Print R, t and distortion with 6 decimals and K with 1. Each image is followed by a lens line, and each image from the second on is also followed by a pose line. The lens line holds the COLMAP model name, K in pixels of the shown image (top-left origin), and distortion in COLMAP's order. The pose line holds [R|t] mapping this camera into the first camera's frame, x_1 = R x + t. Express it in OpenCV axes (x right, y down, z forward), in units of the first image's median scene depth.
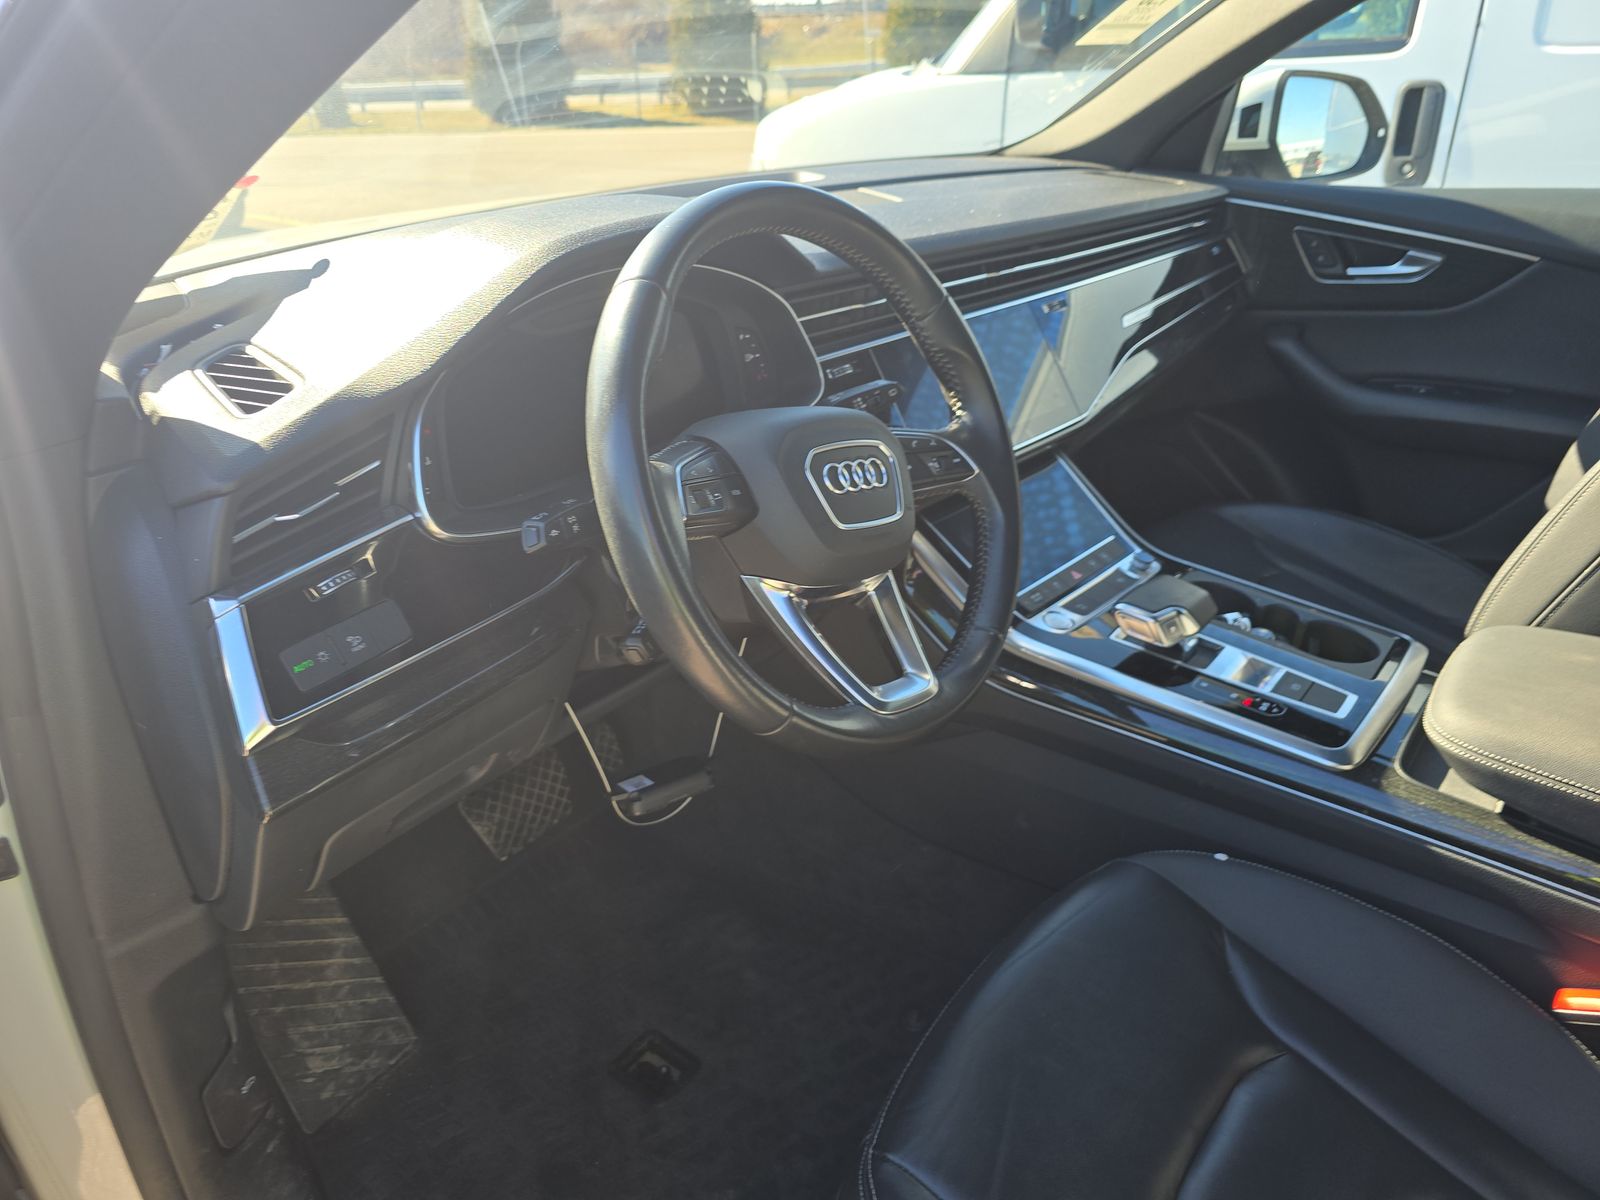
lens RADIAL K [[1083.4, 0, 786.3], [0, 1083.4, 601.4], [0, 0, 1]] dist [0.052972, -0.051017]
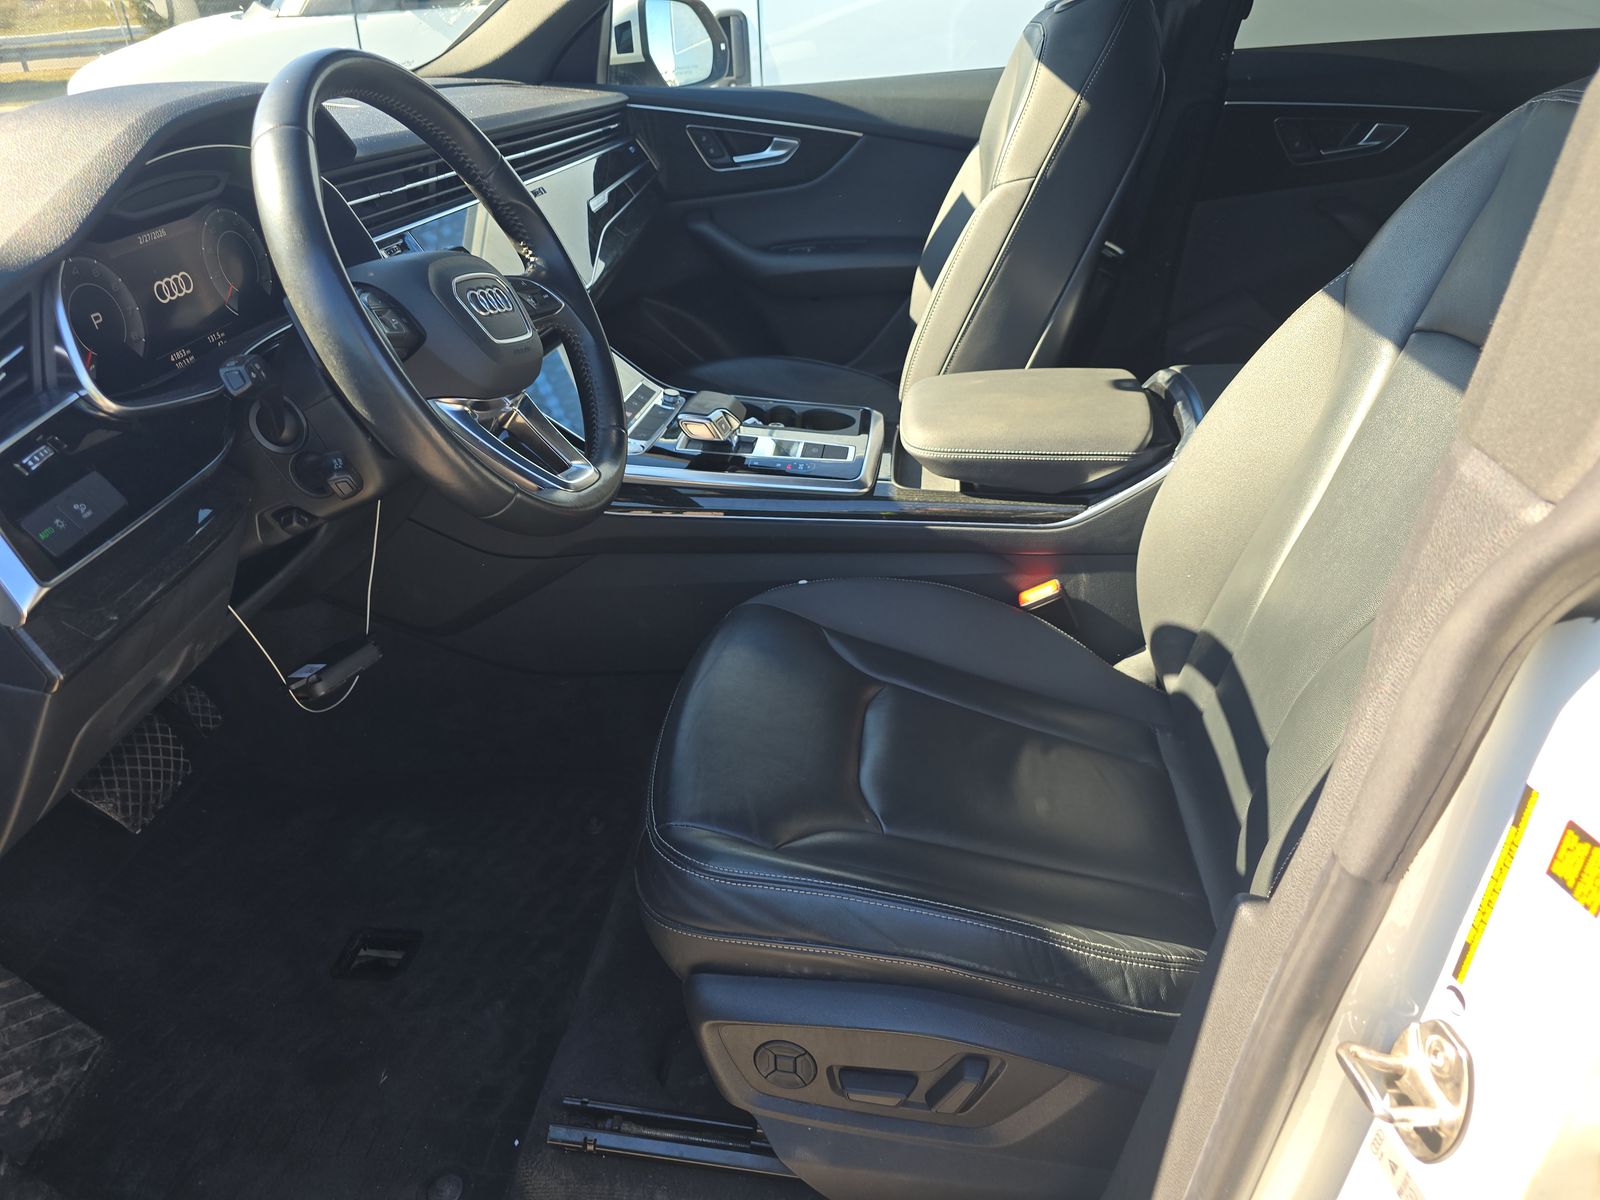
lens RADIAL K [[1083.4, 0, 786.3], [0, 1083.4, 601.4], [0, 0, 1]] dist [0.052972, -0.051017]
pose [[0.844281, -0.265060, 0.465761, -0.191228], [0.251494, 0.963438, 0.092402, 0.106559], [-0.473224, 0.039123, 0.880073, -0.113660]]
